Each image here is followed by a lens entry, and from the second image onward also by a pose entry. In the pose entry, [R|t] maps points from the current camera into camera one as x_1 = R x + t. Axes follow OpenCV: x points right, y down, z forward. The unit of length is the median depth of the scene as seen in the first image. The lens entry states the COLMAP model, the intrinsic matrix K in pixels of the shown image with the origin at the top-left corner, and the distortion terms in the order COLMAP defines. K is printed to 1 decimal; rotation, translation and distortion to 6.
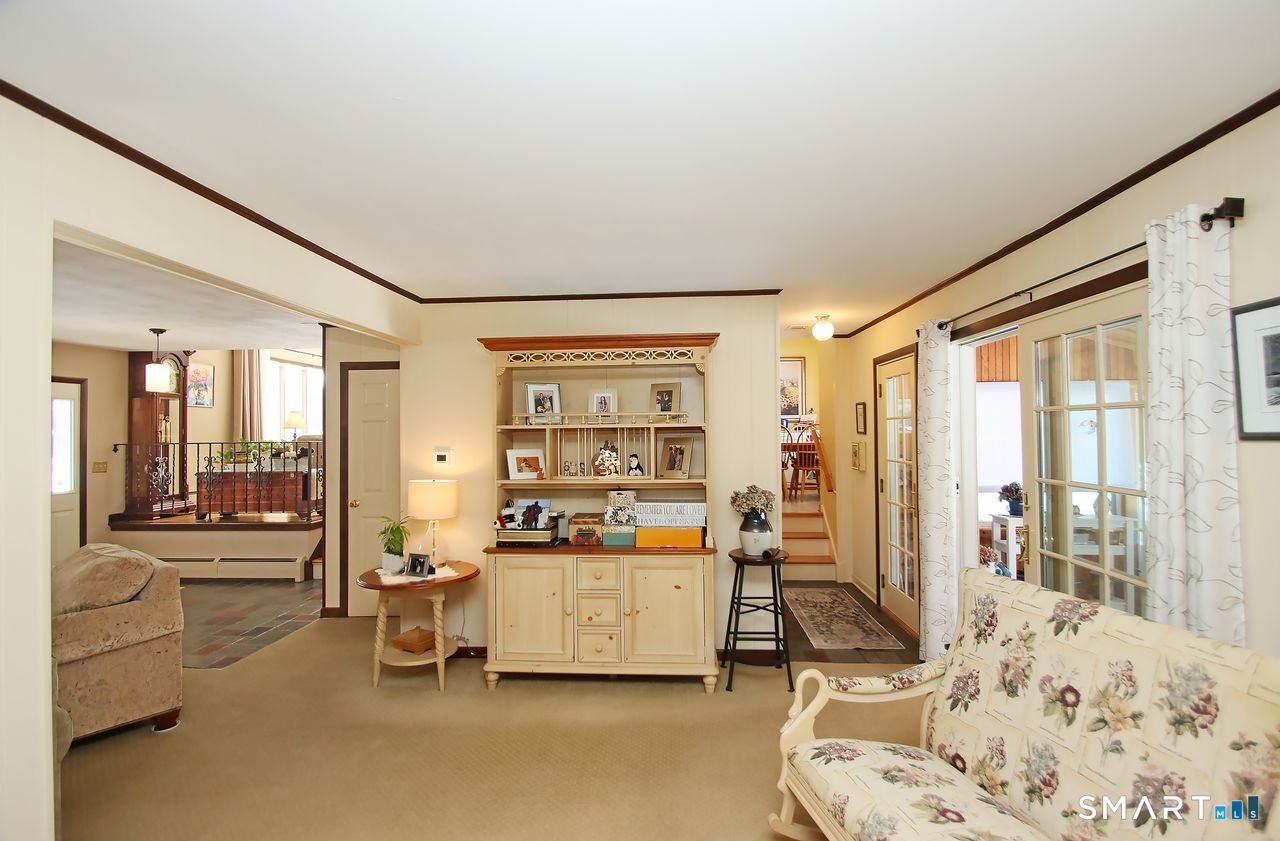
lens RADIAL K [[595.3, 0, 637.7], [0, 595.3, 420.3], [0, 0, 1]] dist [0.003355, -0.014309]
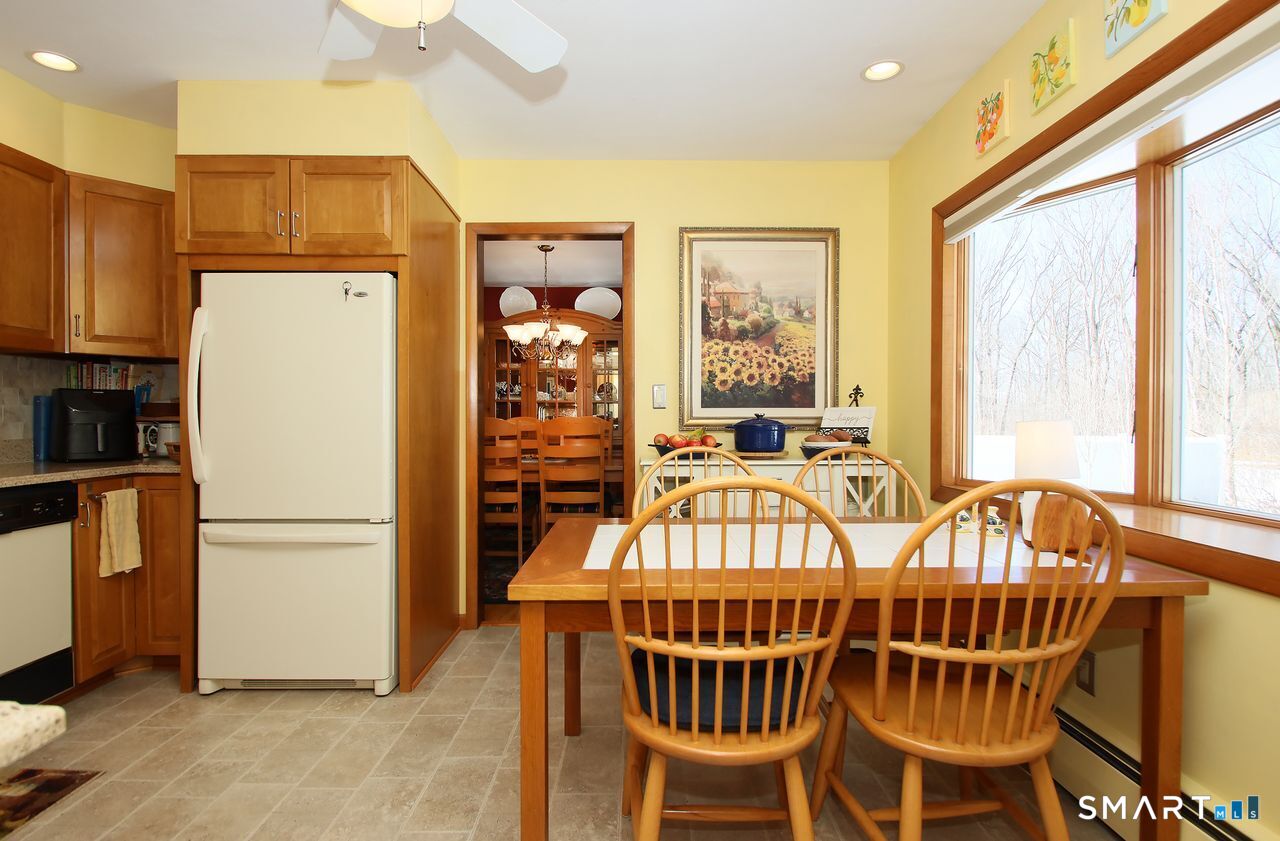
lens RADIAL K [[638.1, 0, 648.1], [0, 638.1, 418.6], [0, 0, 1]] dist [0.003749, -0.015685]
pose [[0.998129, 0.014554, 0.059379, 0.159059], [-0.014719, 0.999889, 0.002328, -0.002388], [-0.059339, -0.003198, 0.998233, 0.659399]]
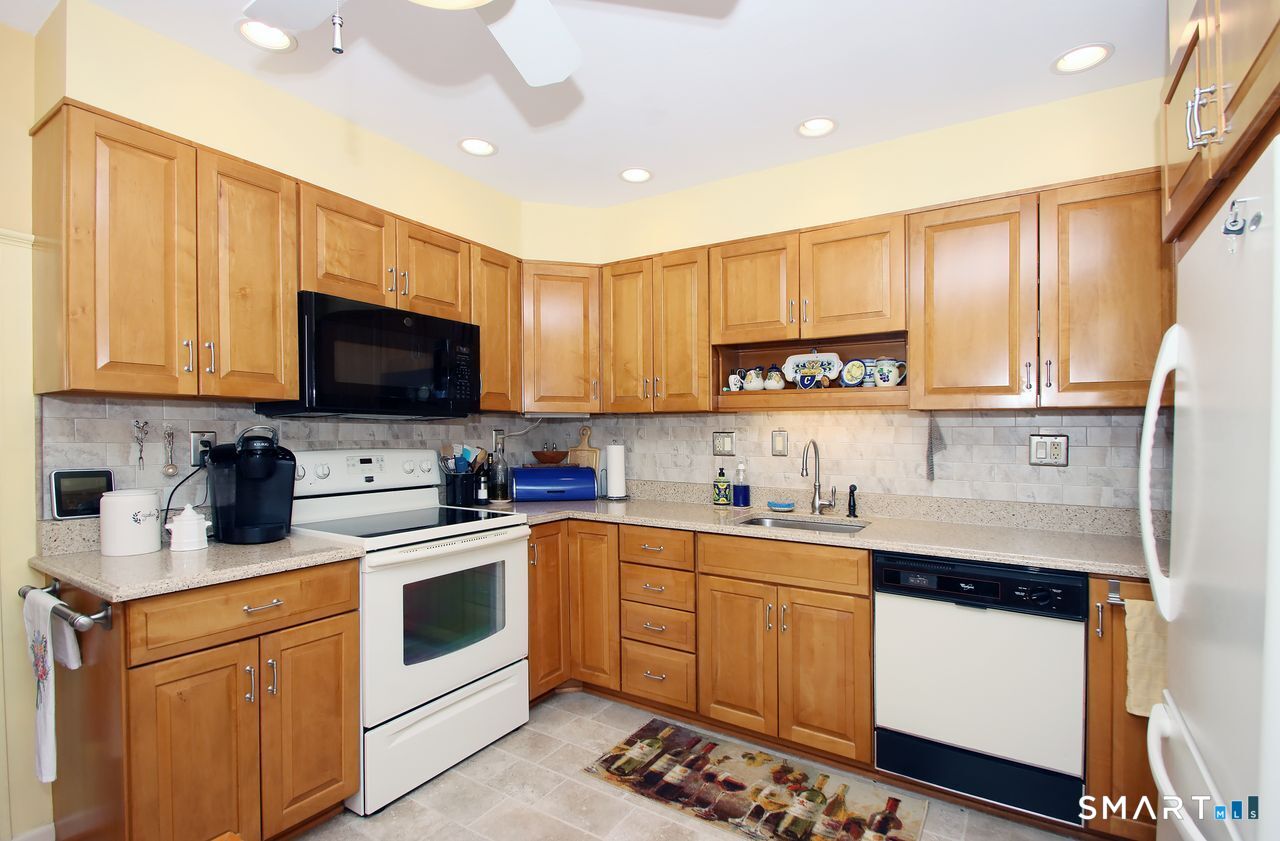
lens RADIAL K [[589.0, 0, 641.8], [0, 589.0, 436.2], [0, 0, 1]] dist [-0.000024, 0.000077]
pose [[-0.497178, 0.017691, -0.867468, 0.177951], [0.001247, 0.999806, 0.019675, -0.020690], [0.867648, 0.008700, -0.497104, 0.892209]]
